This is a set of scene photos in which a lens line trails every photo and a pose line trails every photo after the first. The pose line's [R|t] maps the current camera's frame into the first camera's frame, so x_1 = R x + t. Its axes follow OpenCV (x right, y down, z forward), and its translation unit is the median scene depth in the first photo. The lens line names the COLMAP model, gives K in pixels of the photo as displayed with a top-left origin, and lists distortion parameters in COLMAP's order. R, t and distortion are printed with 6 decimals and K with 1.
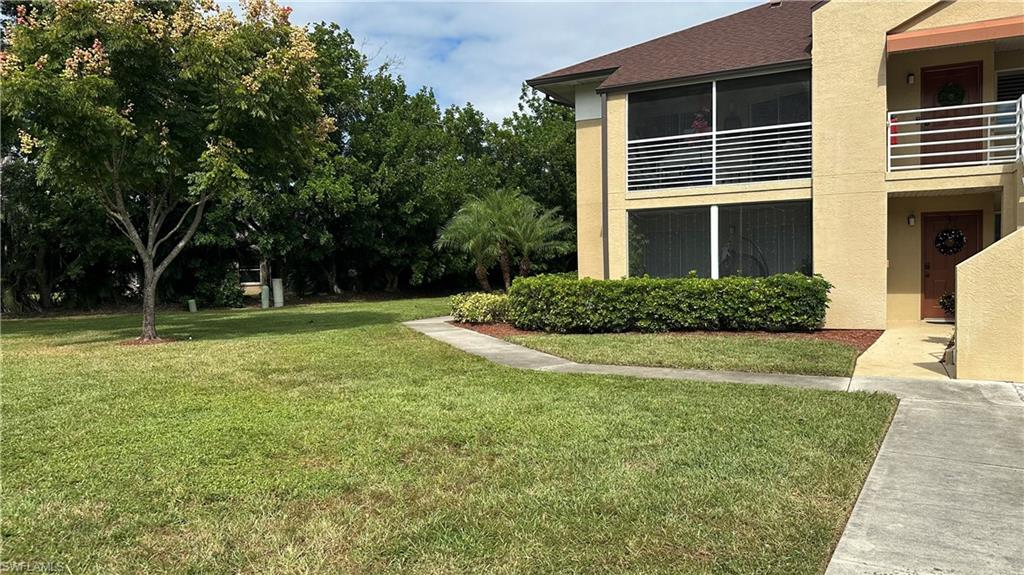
lens RADIAL K [[719.7, 0, 514.0], [0, 719.7, 289.6], [0, 0, 1]] dist [0.010373, 0.001400]
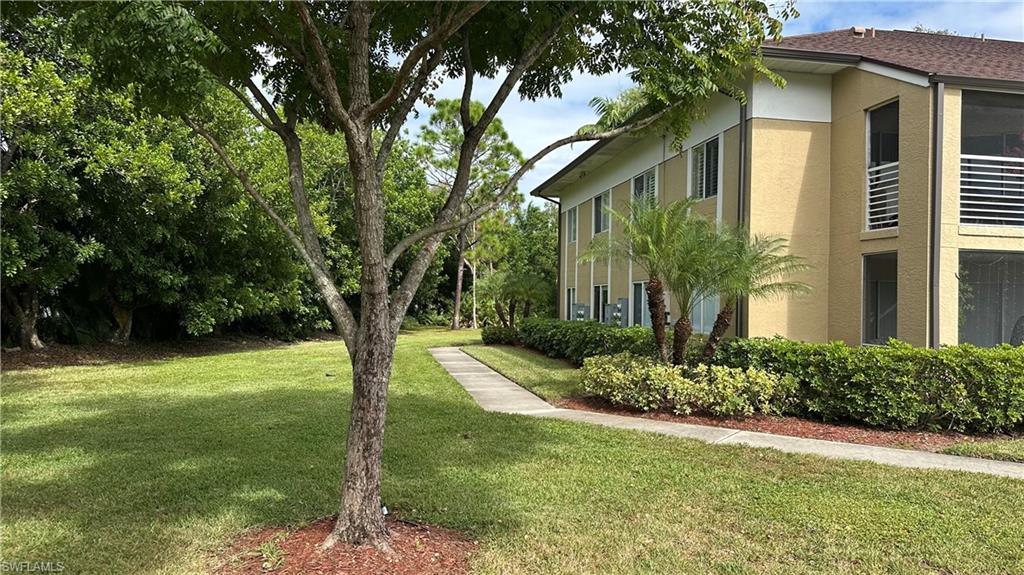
lens RADIAL K [[719.7, 0, 509.6], [0, 719.7, 285.3], [0, 0, 1]] dist [0.010373, 0.001400]
pose [[0.801723, 0.041811, 0.596231, -0.628798], [-0.007549, 0.998179, -0.059848, -0.028688], [-0.597648, 0.043481, 0.800579, 0.695158]]
